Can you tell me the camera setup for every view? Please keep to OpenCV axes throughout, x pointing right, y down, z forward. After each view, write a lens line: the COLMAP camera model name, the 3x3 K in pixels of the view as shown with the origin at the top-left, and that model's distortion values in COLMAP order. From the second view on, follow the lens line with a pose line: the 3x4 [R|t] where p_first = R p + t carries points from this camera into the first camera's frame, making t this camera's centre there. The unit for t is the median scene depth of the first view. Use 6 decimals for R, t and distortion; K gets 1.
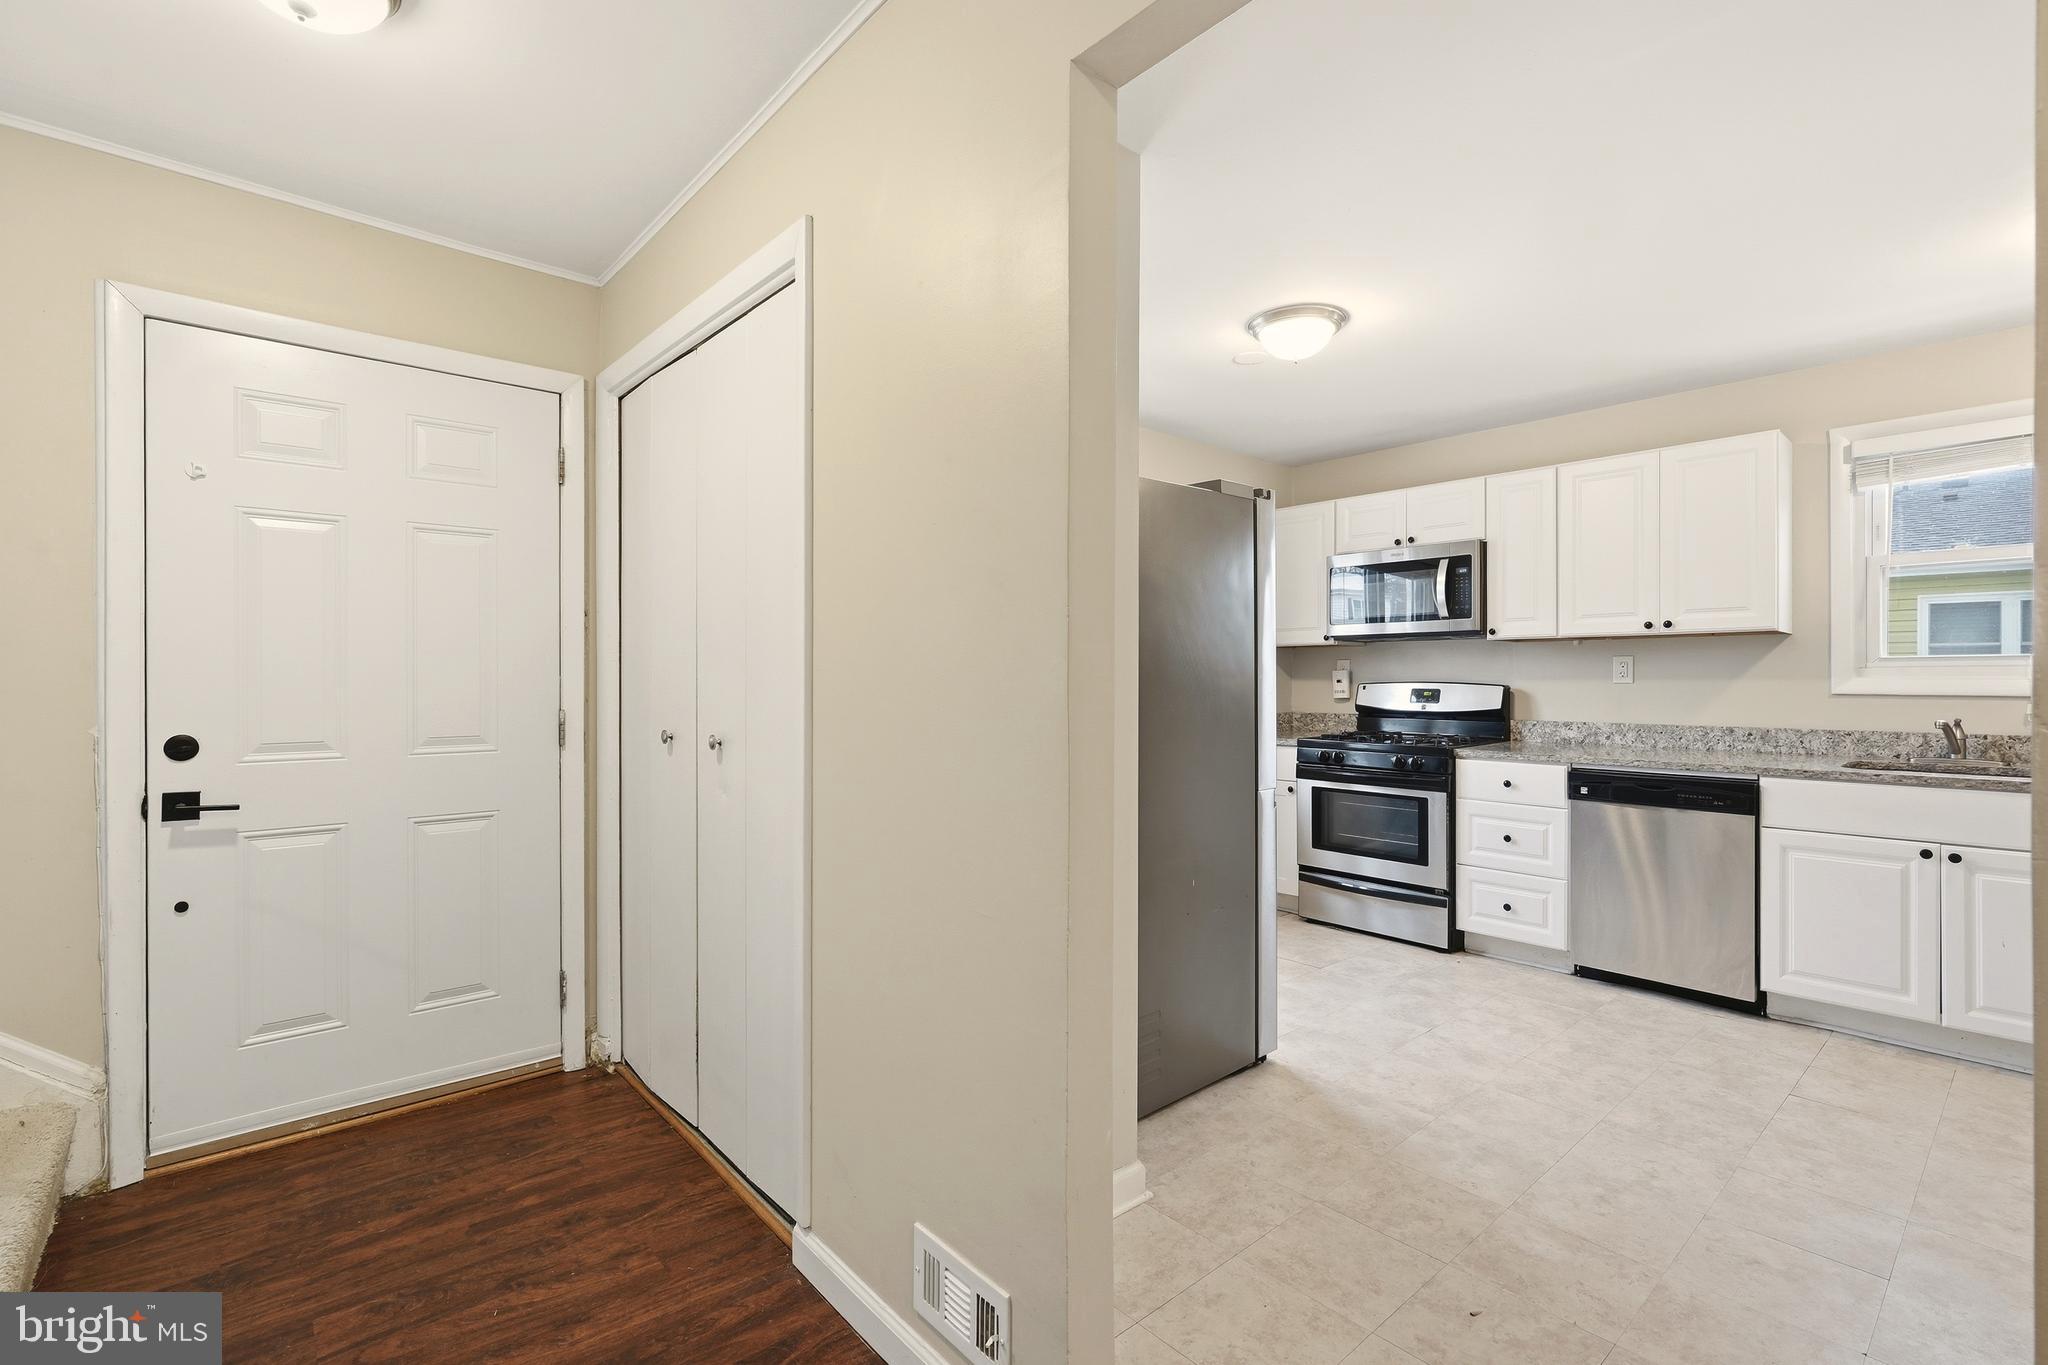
lens RADIAL K [[943.5, 0, 1010.1], [0, 943.5, 680.4], [0, 0, 1]] dist [-0.009044, 0.003698]
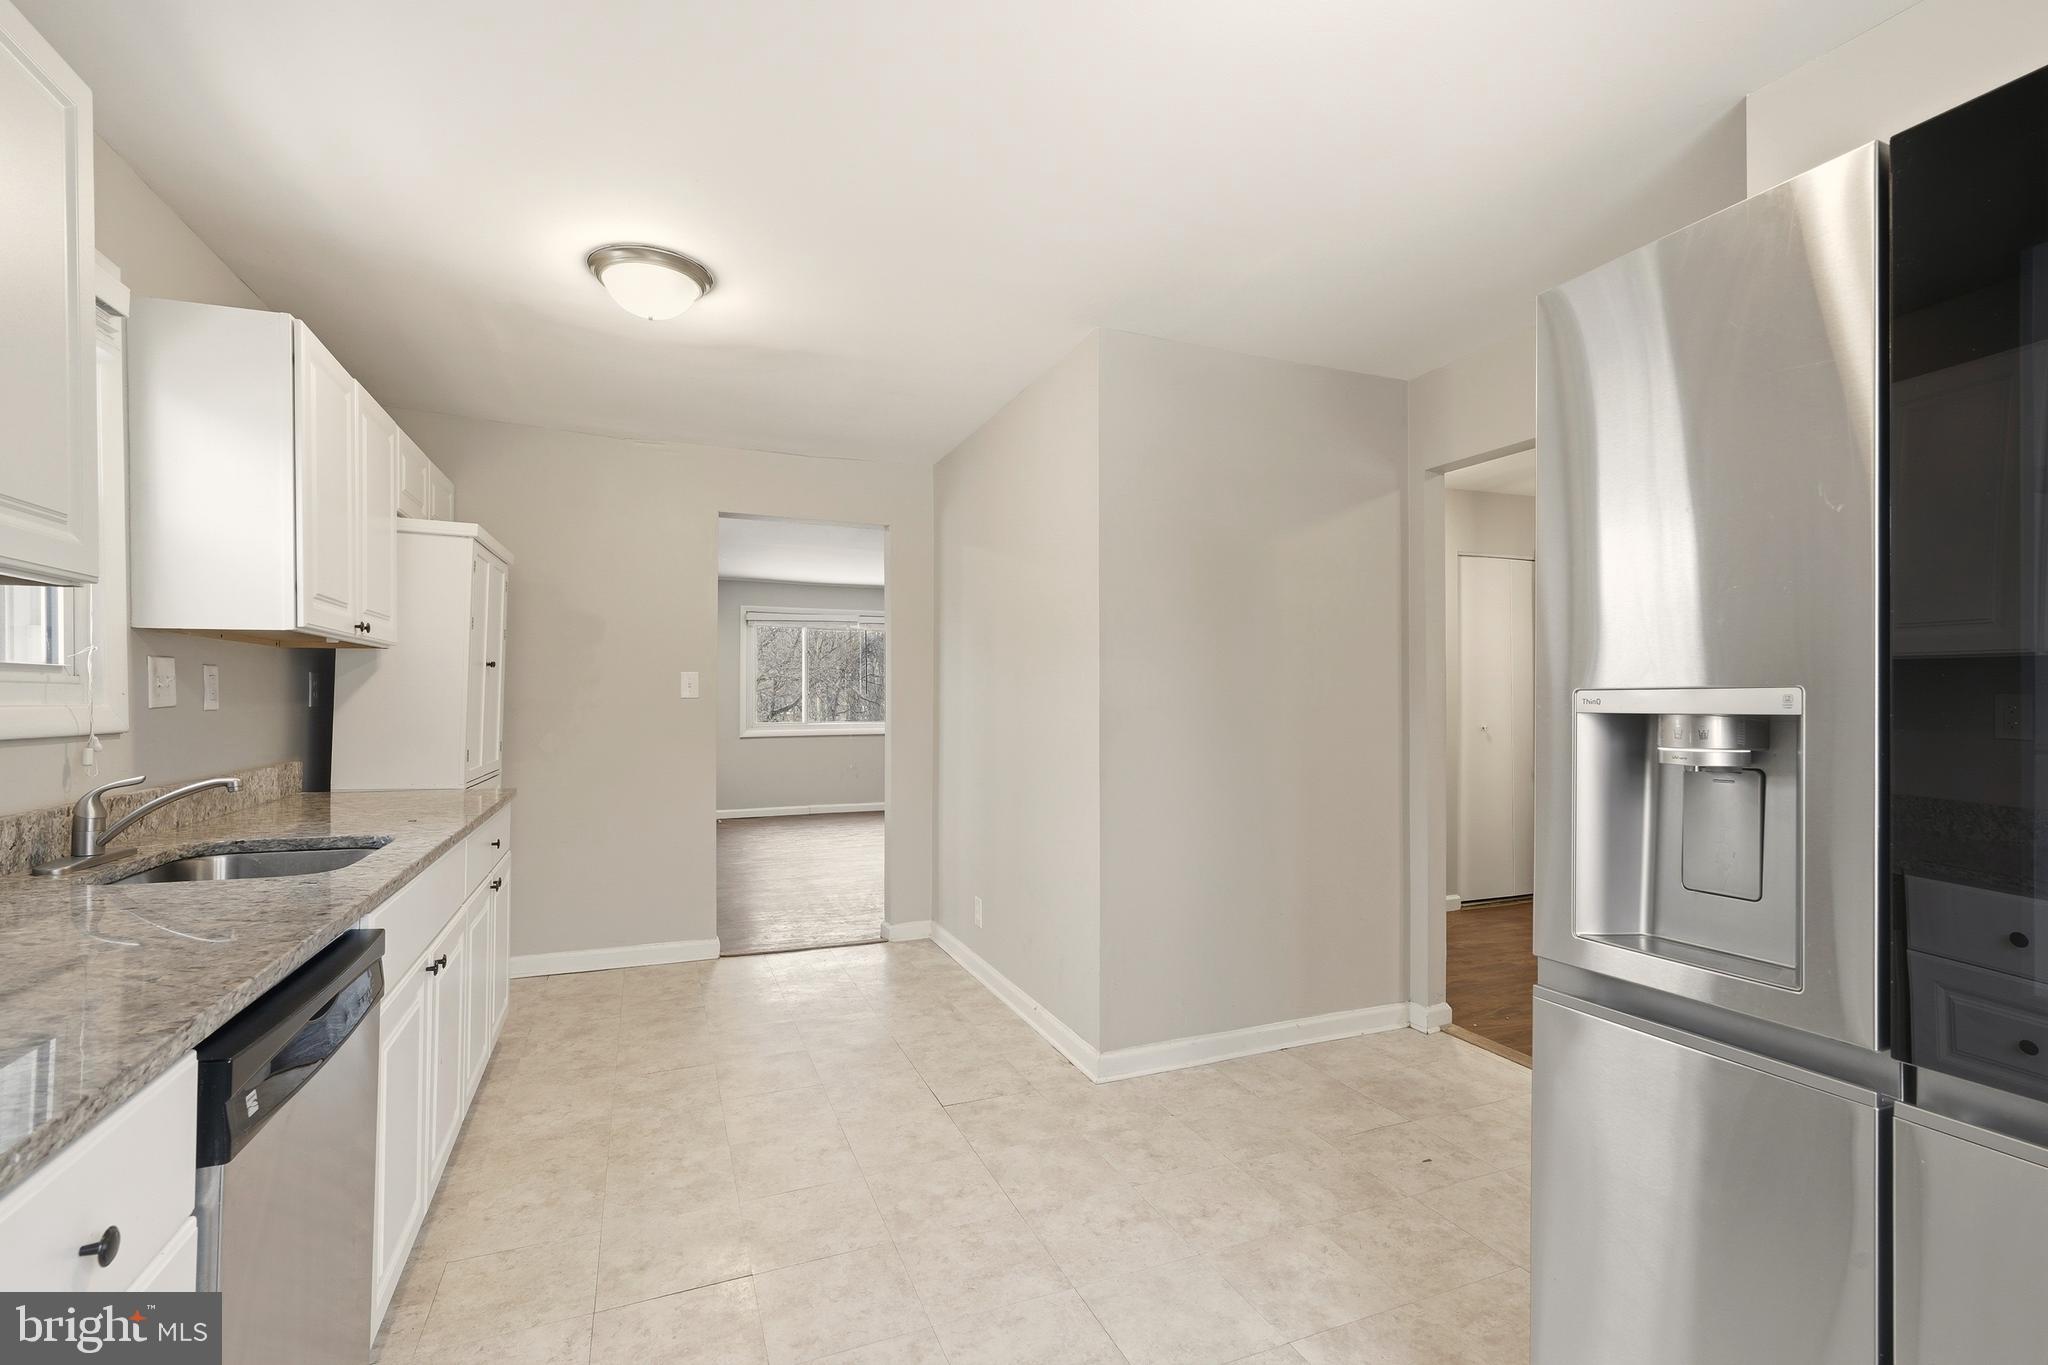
lens RADIAL K [[943.5, 0, 1016.1], [0, 943.5, 688.4], [0, 0, 1]] dist [-0.009044, 0.003698]
pose [[-0.951623, 0.004768, 0.307231, 0.290131], [0.002252, 0.999961, -0.008542, -0.005196], [-0.307260, -0.007437, -0.951597, 1.158992]]
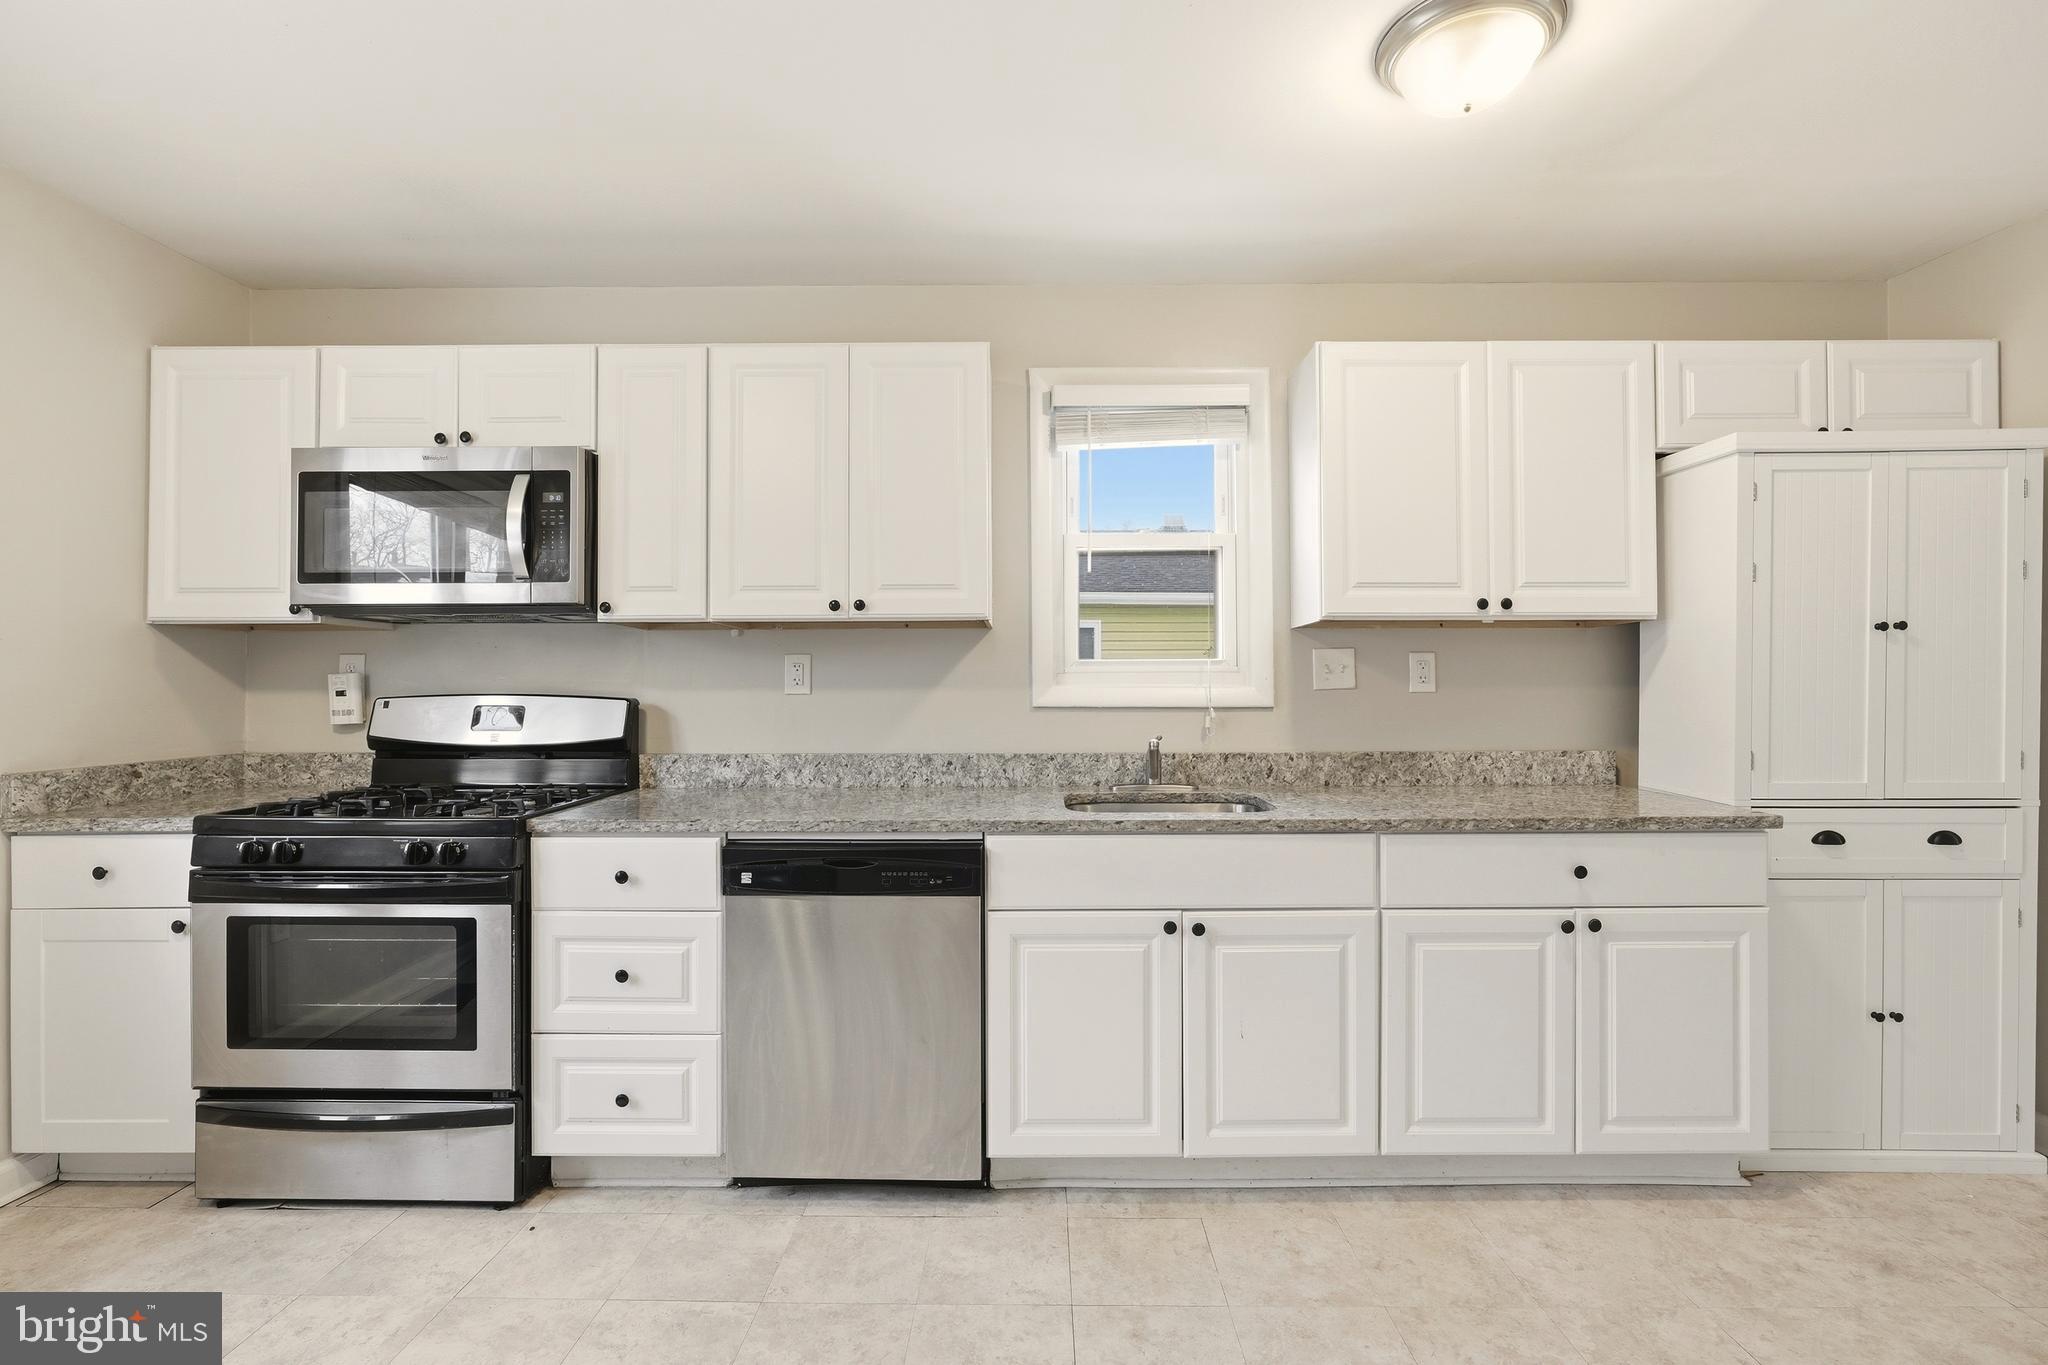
lens RADIAL K [[943.5, 0, 1044.5], [0, 943.5, 679.0], [0, 0, 1]] dist [-0.009044, 0.003698]
pose [[0.654895, 0.006956, 0.755688, 0.275957], [0.003248, 0.999923, -0.012018, 0.000677], [-0.755713, 0.010325, 0.654822, 0.455563]]
